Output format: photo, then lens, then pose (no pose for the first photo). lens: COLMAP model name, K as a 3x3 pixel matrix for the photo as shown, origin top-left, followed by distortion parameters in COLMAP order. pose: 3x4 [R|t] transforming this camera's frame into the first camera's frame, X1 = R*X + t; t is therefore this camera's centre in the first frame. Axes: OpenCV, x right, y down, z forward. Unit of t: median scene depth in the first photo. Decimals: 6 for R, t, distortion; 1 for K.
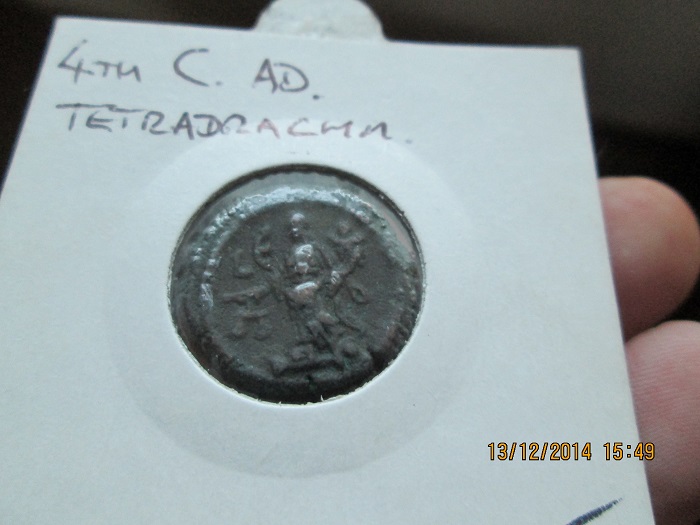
lens RADIAL K [[580.0, 0, 353.5], [0, 580.0, 267.4], [0, 0, 1]] dist [0.004660, -0.023928]
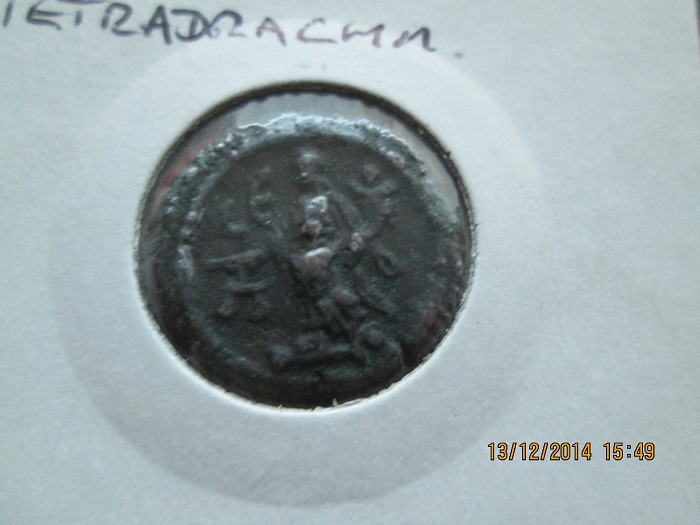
lens RADIAL K [[580.0, 0, 338.0], [0, 580.0, 259.6], [0, 0, 1]] dist [0.004660, -0.023928]
pose [[0.999059, 0.037711, -0.021414, -0.038519], [-0.034595, 0.990804, 0.130805, -0.055693], [0.026150, -0.129941, 0.991177, 0.254710]]
